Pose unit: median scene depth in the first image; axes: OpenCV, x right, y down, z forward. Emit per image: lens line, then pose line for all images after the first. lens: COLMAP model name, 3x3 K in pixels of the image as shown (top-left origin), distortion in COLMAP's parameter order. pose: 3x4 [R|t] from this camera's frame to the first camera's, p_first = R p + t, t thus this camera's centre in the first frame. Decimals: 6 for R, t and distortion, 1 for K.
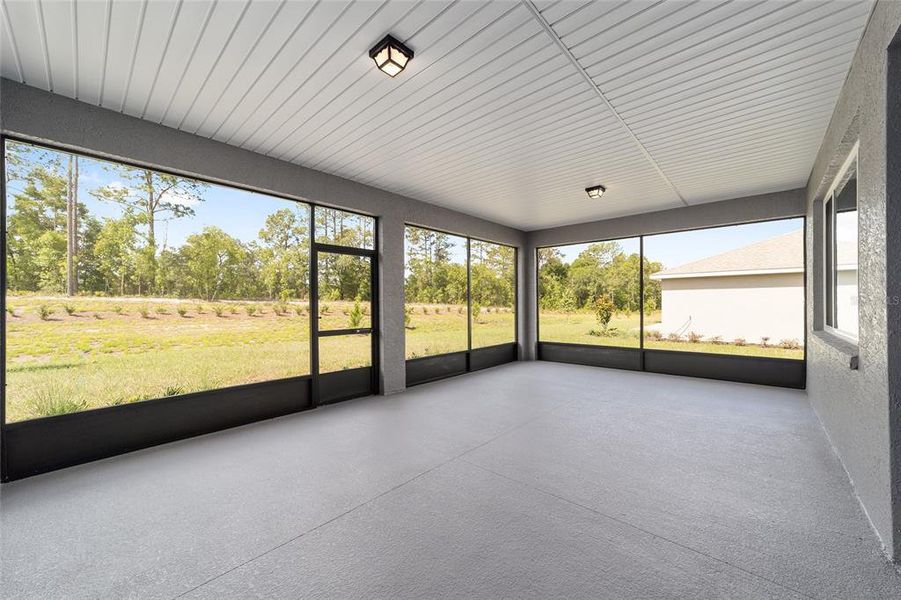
lens RADIAL K [[347.5, 0, 448.0], [0, 347.5, 302.8], [0, 0, 1]] dist [-0.010885, 0.005909]
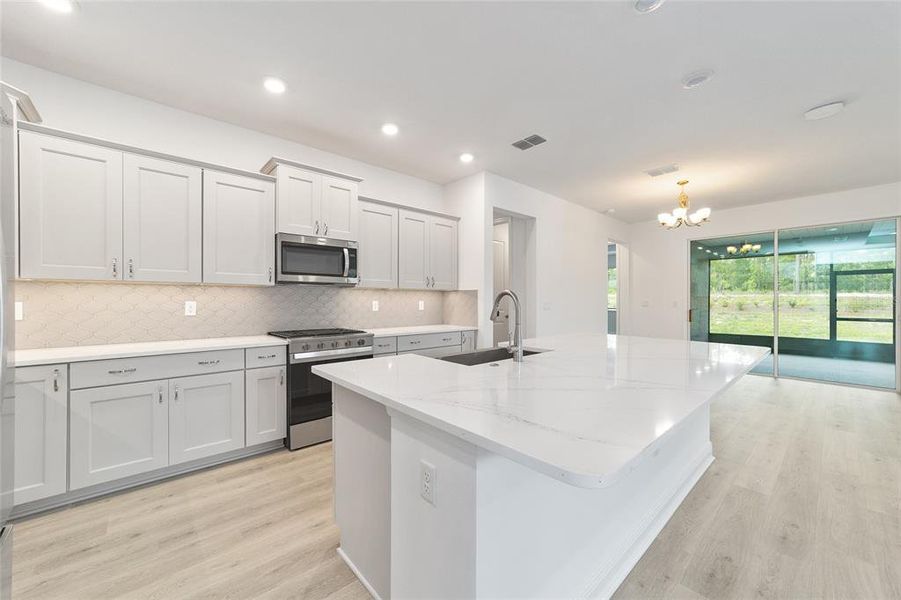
lens RADIAL K [[347.5, 0, 446.9], [0, 347.5, 300.6], [0, 0, 1]] dist [-0.010885, 0.005909]
pose [[-0.094413, 0.004697, -0.995522, 0.281176], [0.006872, 0.999968, 0.004066, -0.005171], [0.995509, -0.006457, -0.094443, -0.153204]]
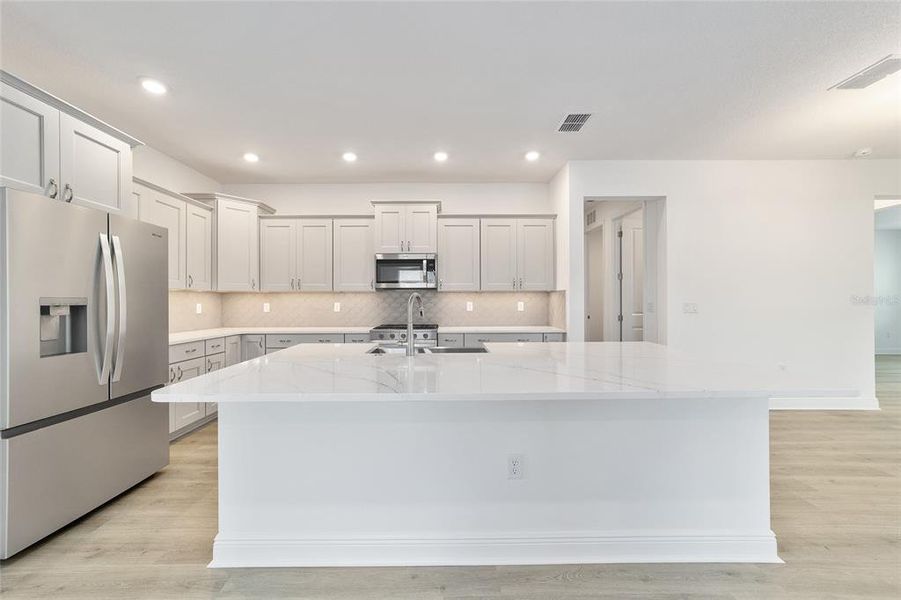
lens RADIAL K [[347.5, 0, 448.7], [0, 347.5, 299.8], [0, 0, 1]] dist [-0.010885, 0.005909]
pose [[-0.729315, 0.001956, -0.684175, 0.257674], [0.010578, 0.999909, -0.008418, -0.004471], [0.684096, -0.013376, -0.729269, -0.079434]]
